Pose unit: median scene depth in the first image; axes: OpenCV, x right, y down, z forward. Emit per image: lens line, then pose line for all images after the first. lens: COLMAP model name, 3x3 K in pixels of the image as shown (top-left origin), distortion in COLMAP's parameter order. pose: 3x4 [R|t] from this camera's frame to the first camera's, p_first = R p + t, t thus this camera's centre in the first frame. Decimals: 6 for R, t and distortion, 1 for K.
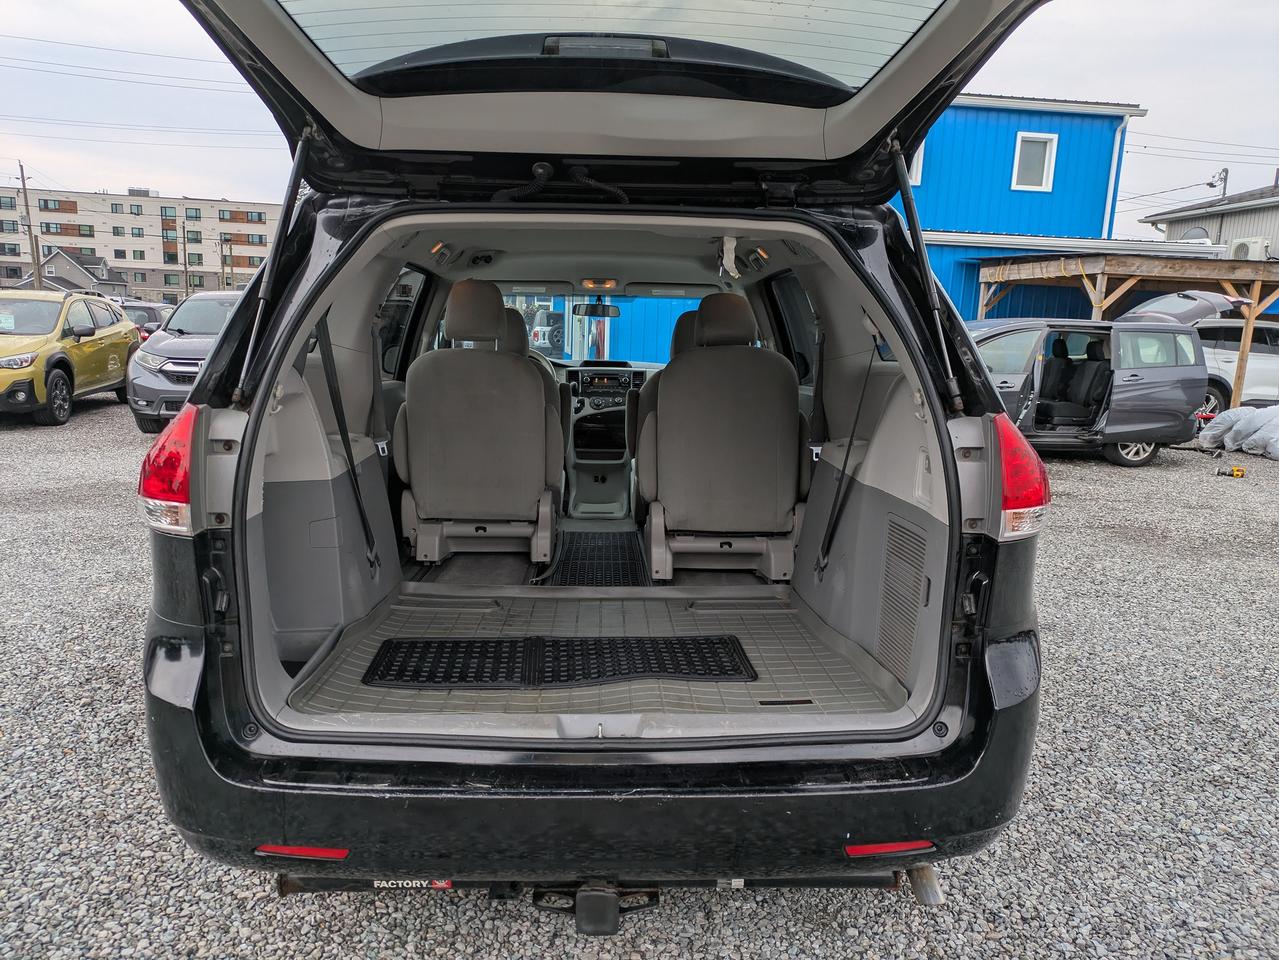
lens RADIAL K [[959.9, 0, 647.5], [0, 959.9, 502.7], [0, 0, 1]] dist [0.033457, -0.008177]
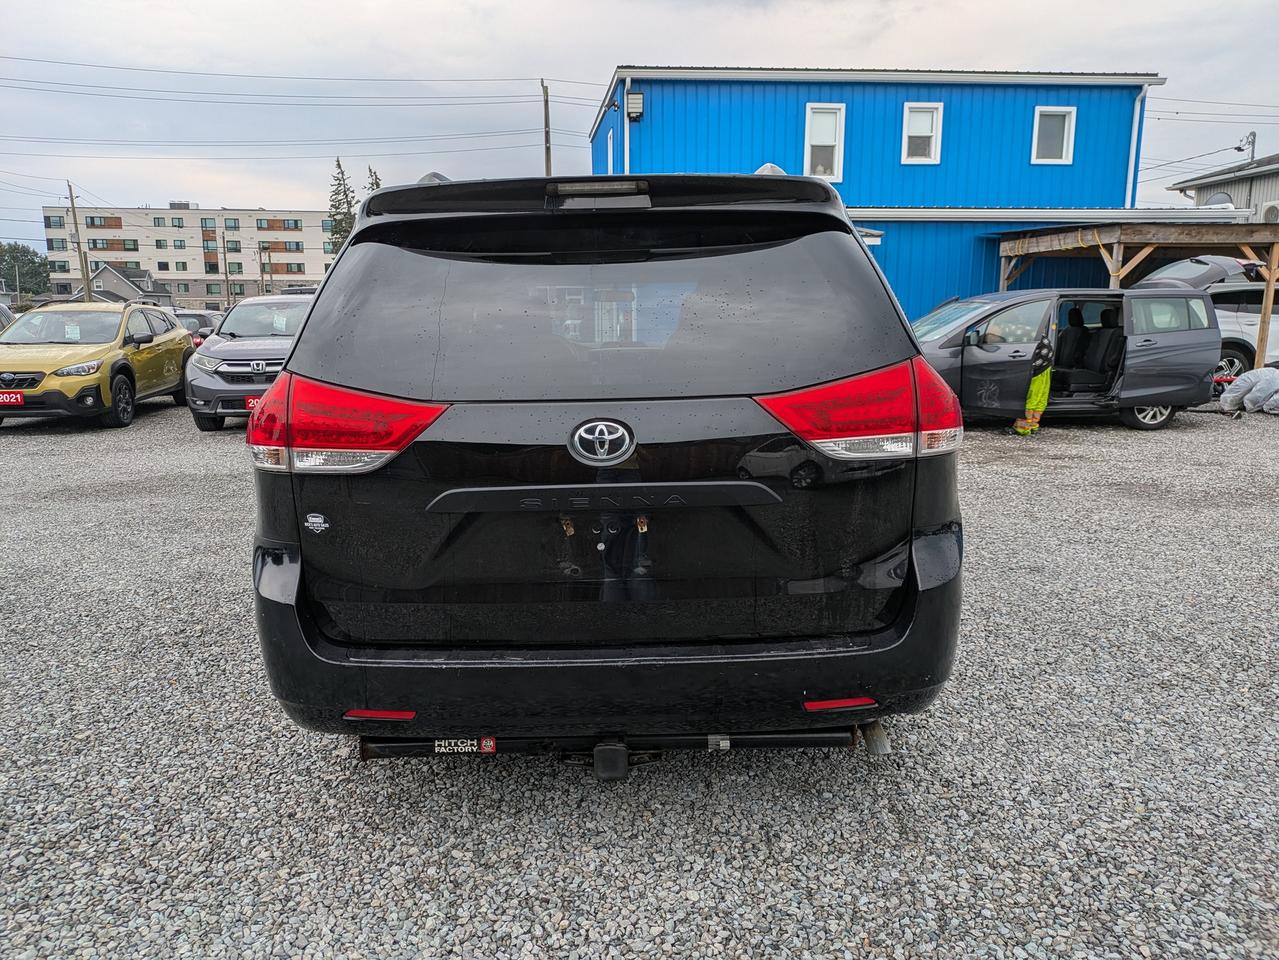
lens RADIAL K [[959.9, 0, 642.3], [0, 959.9, 483.7], [0, 0, 1]] dist [0.033457, -0.008177]
pose [[0.998527, -0.032397, -0.043520, 0.022220], [0.032001, 0.999440, -0.009772, 0.028960], [0.043812, 0.008365, 0.999005, -0.102780]]
